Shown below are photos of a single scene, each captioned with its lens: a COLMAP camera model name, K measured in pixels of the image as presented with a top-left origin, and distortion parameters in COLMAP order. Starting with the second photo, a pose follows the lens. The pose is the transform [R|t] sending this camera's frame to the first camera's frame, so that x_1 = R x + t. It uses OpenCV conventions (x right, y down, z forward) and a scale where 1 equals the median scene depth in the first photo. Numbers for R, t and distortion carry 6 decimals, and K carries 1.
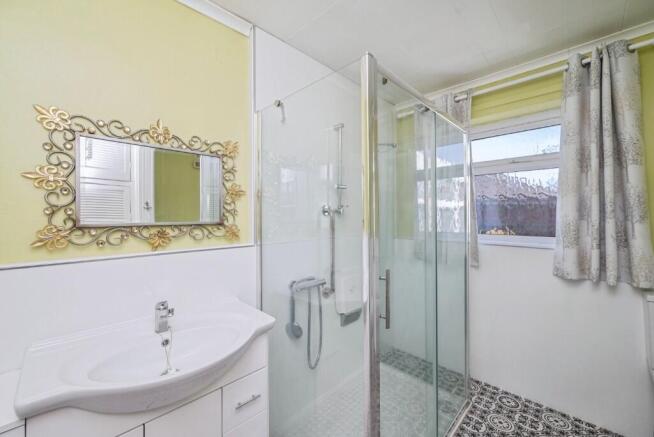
lens RADIAL K [[262.9, 0, 322.4], [0, 262.9, 213.0], [0, 0, 1]] dist [0.002332, 0.000618]
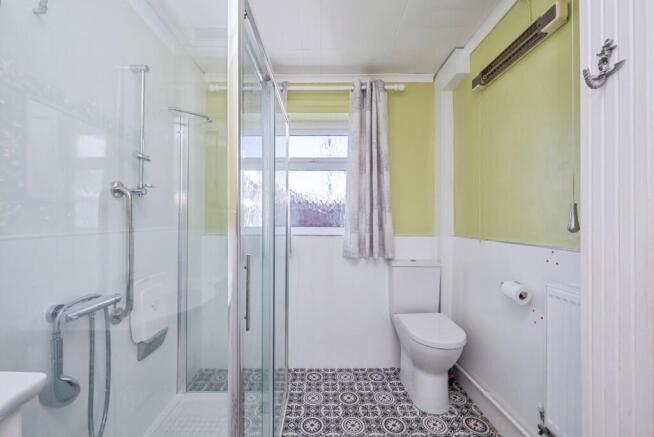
lens RADIAL K [[284.9, 0, 322.1], [0, 284.9, 216.4], [0, 0, 1]] dist [0.005372, 0.000670]
pose [[0.716778, 0.003399, 0.697293, -0.117002], [0.002305, 0.999971, -0.007244, 0.063548], [-0.697298, 0.006800, 0.716749, 0.137409]]
